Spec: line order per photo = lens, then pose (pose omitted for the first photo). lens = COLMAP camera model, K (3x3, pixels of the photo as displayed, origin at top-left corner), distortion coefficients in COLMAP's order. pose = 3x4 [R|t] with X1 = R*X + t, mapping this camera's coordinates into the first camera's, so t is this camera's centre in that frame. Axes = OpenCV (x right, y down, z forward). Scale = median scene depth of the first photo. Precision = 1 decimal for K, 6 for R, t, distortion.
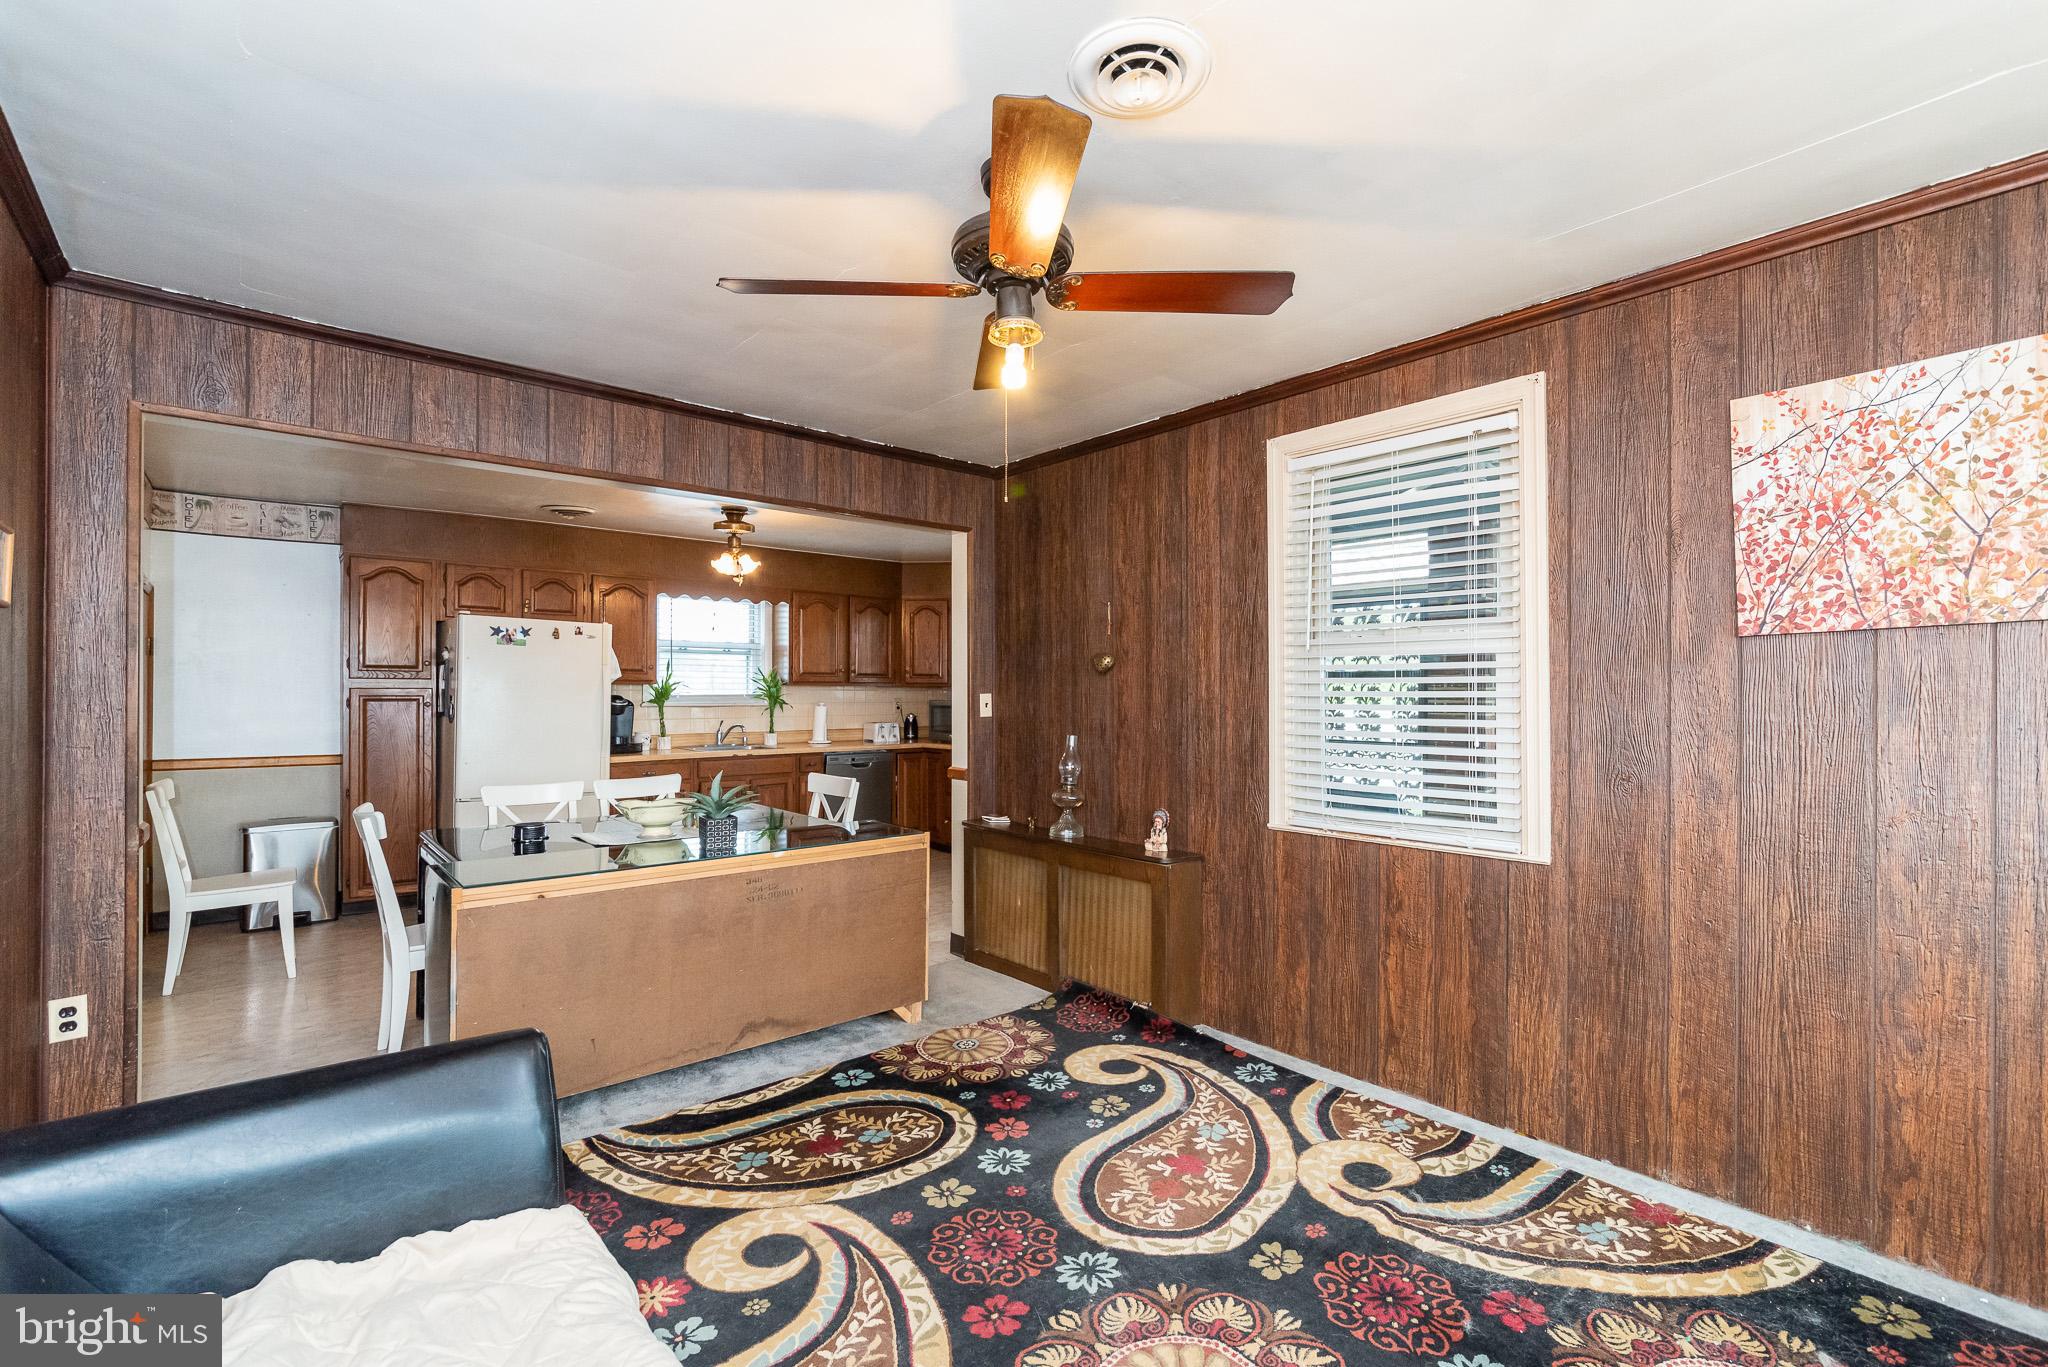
lens RADIAL K [[896.5, 0, 1025.6], [0, 896.5, 688.3], [0, 0, 1]] dist [-0.002358, -0.000824]
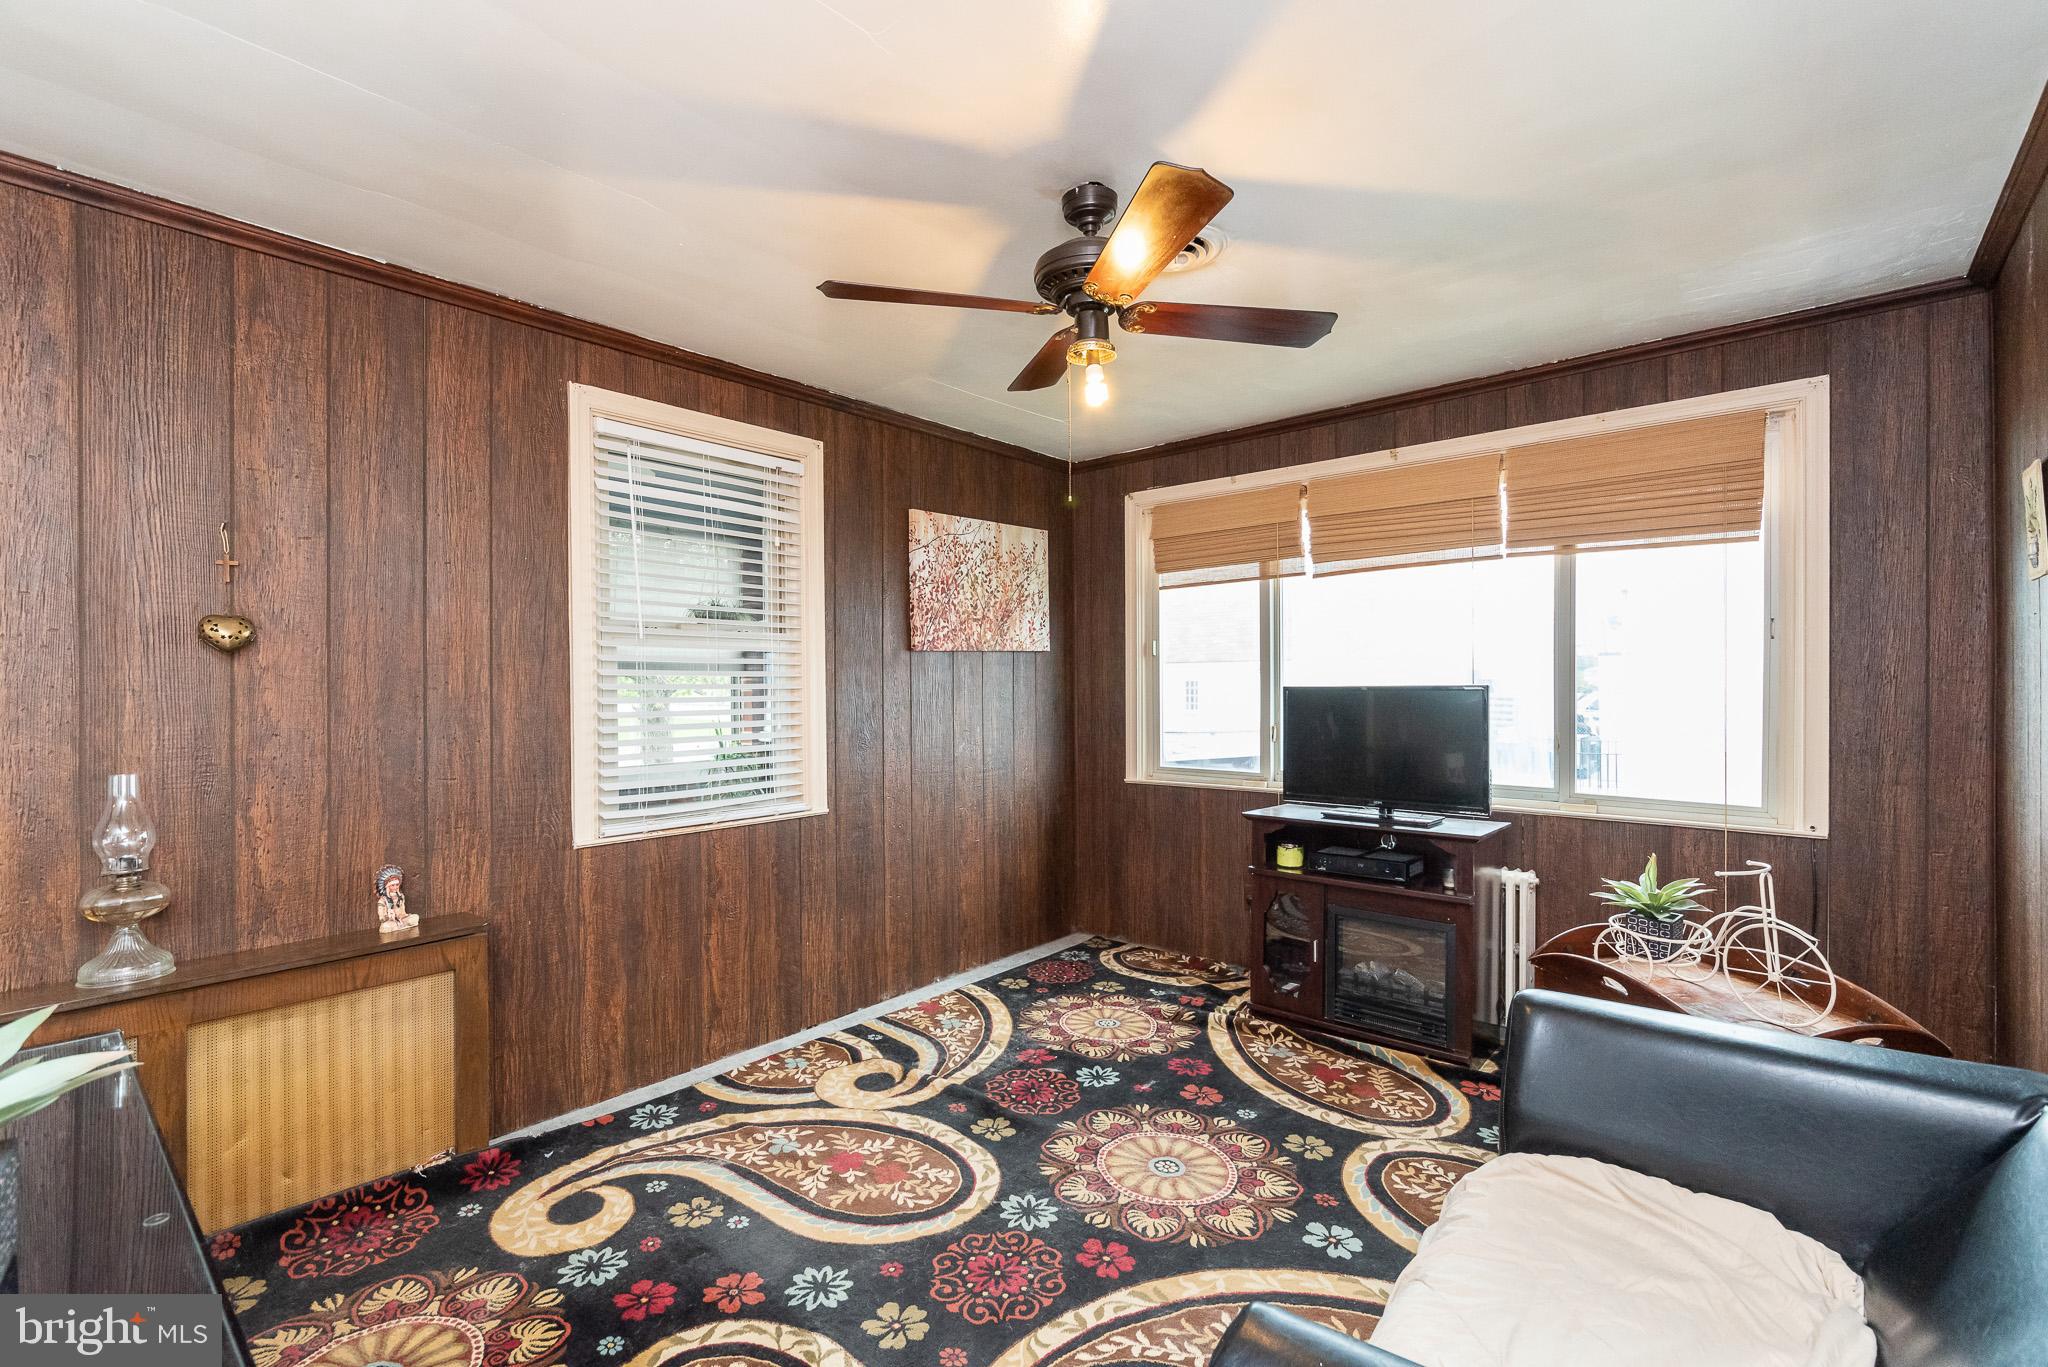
lens RADIAL K [[896.5, 0, 1025.6], [0, 896.5, 688.3], [0, 0, 1]] dist [-0.002358, -0.000824]
pose [[-0.135828, -0.005223, 0.990719, -0.745416], [-0.000962, 0.999986, 0.005140, 0.002736], [-0.990732, -0.000255, -0.135831, 0.848341]]
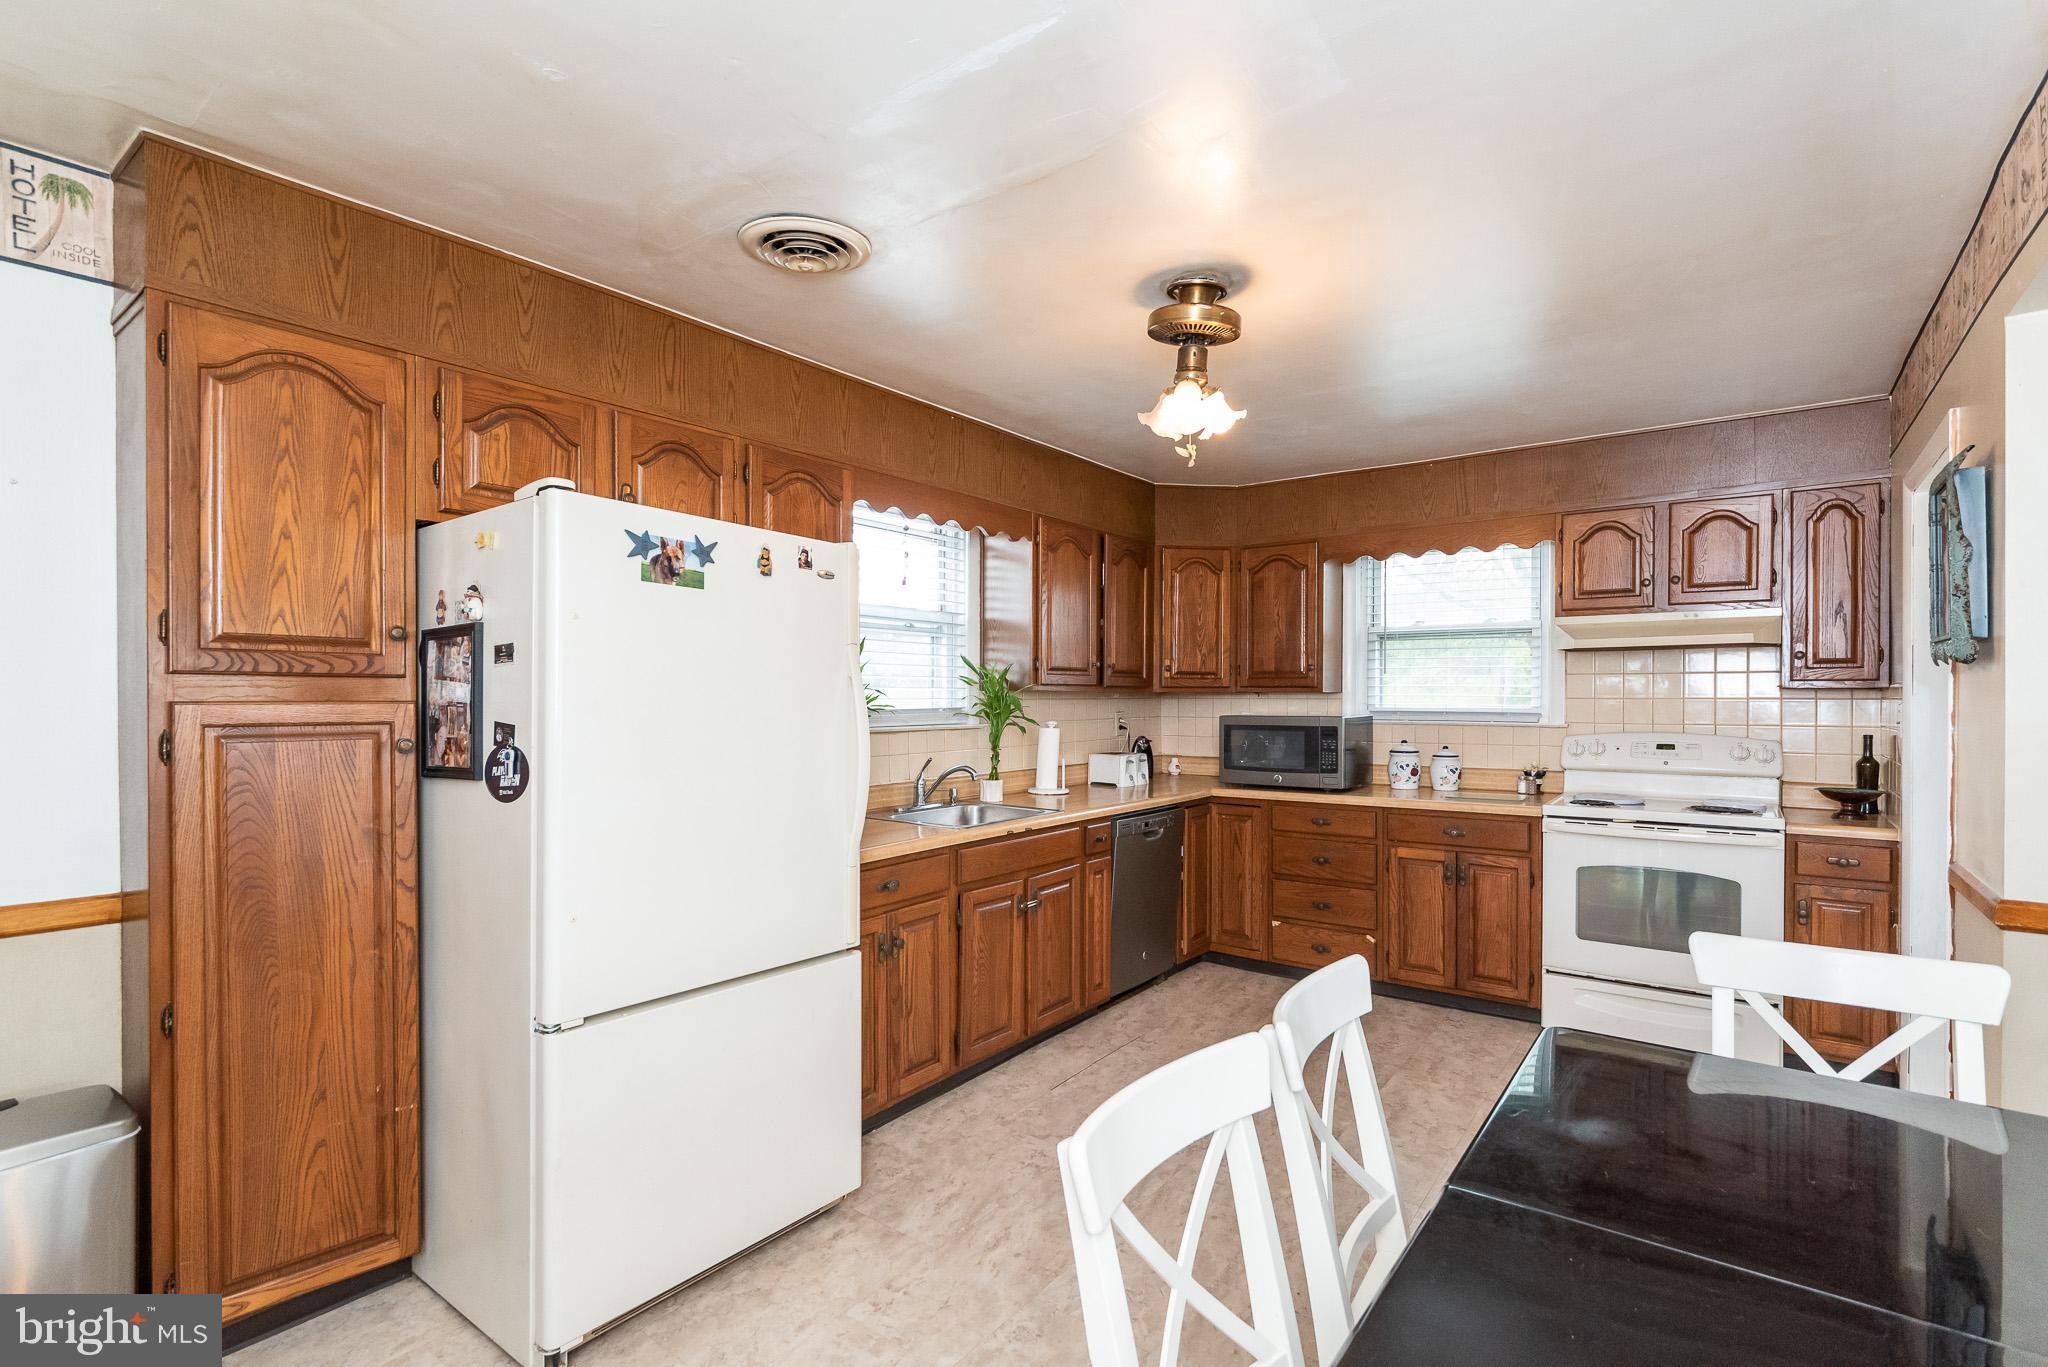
lens RADIAL K [[945.0, 0, 1027.6], [0, 945.0, 702.5], [0, 0, 1]] dist [0.000732, -0.000247]
pose [[0.978867, -0.003042, 0.204475, -0.986053], [0.000598, 0.999928, 0.012009, -0.008119], [-0.204496, -0.011633, 0.978798, 1.131502]]
